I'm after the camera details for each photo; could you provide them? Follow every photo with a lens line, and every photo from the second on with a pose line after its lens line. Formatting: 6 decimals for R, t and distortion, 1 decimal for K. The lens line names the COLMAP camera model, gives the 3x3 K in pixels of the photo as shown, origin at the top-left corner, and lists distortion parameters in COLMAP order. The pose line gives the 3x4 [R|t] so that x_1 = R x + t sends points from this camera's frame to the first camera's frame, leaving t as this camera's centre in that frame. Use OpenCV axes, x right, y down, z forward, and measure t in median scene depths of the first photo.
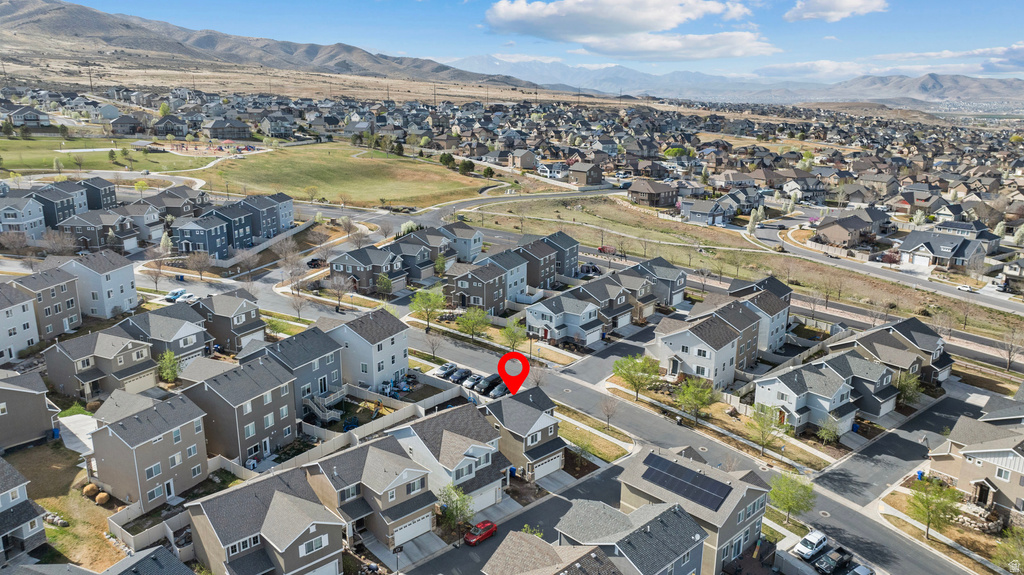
lens RADIAL K [[719.8, 0, 512.0], [0, 719.8, 287.5], [0, 0, 1]] dist [-0.033025, 0.034003]
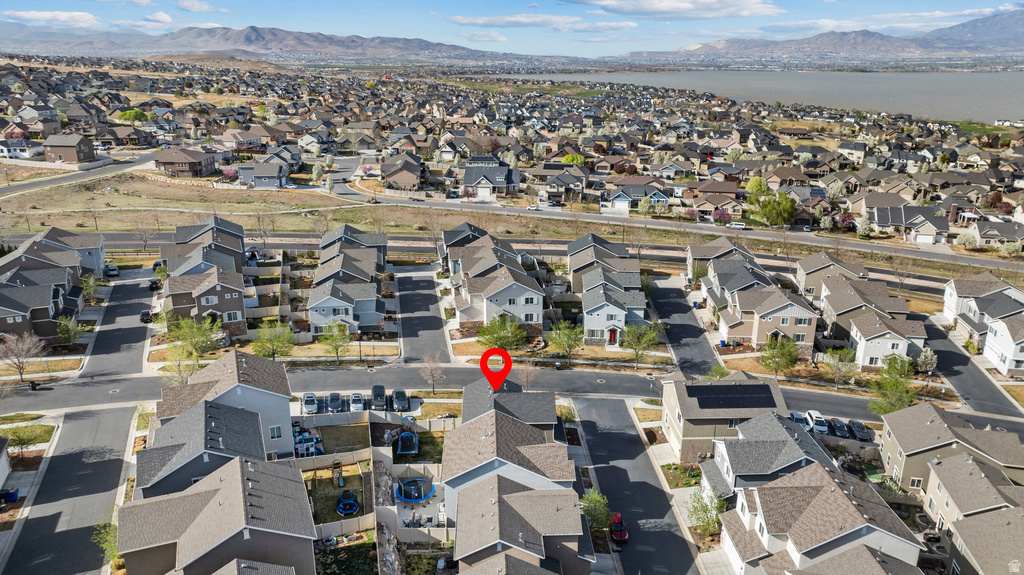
lens RADIAL K [[719.8, 0, 512.0], [0, 719.8, 287.5], [0, 0, 1]] dist [-0.033025, 0.034003]
pose [[0.664130, -0.235522, 0.709550, -0.272311], [0.191068, 0.971034, 0.143480, -0.045778], [-0.722789, 0.040283, 0.689894, 0.162778]]
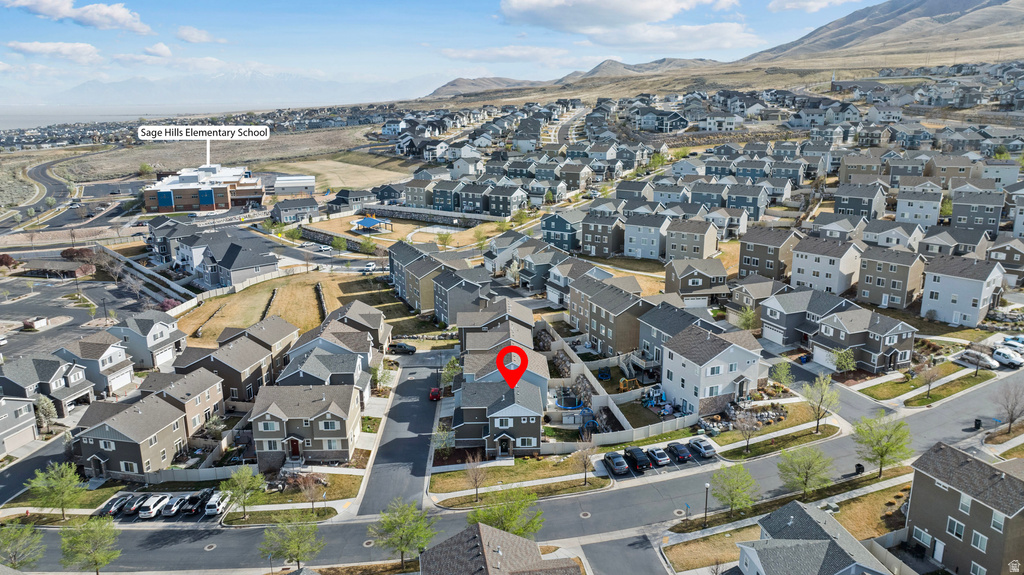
lens RADIAL K [[719.8, 0, 512.0], [0, 719.8, 287.5], [0, 0, 1]] dist [-0.033025, 0.034003]
pose [[-0.673195, 0.186265, -0.715621, 0.314301], [-0.185334, 0.894367, 0.407136, -0.174659], [0.715863, 0.406711, -0.567562, 0.678391]]
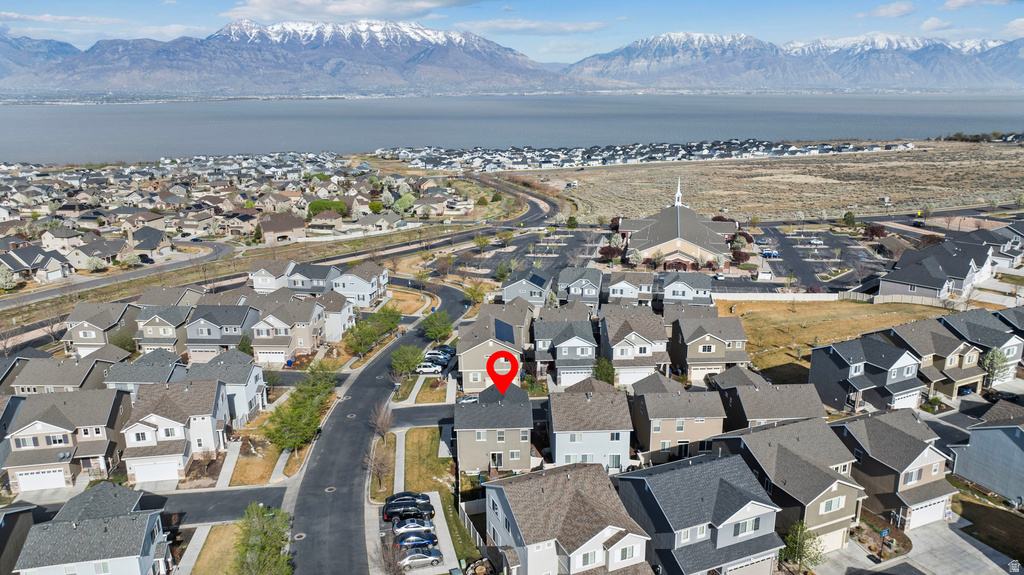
lens RADIAL K [[719.8, 0, 512.0], [0, 719.8, 287.5], [0, 0, 1]] dist [-0.033025, 0.034003]
pose [[-0.750826, -0.177176, 0.636293, -0.284659], [0.168298, 0.880234, 0.443693, -0.185643], [-0.638699, 0.440224, -0.631084, 0.688673]]
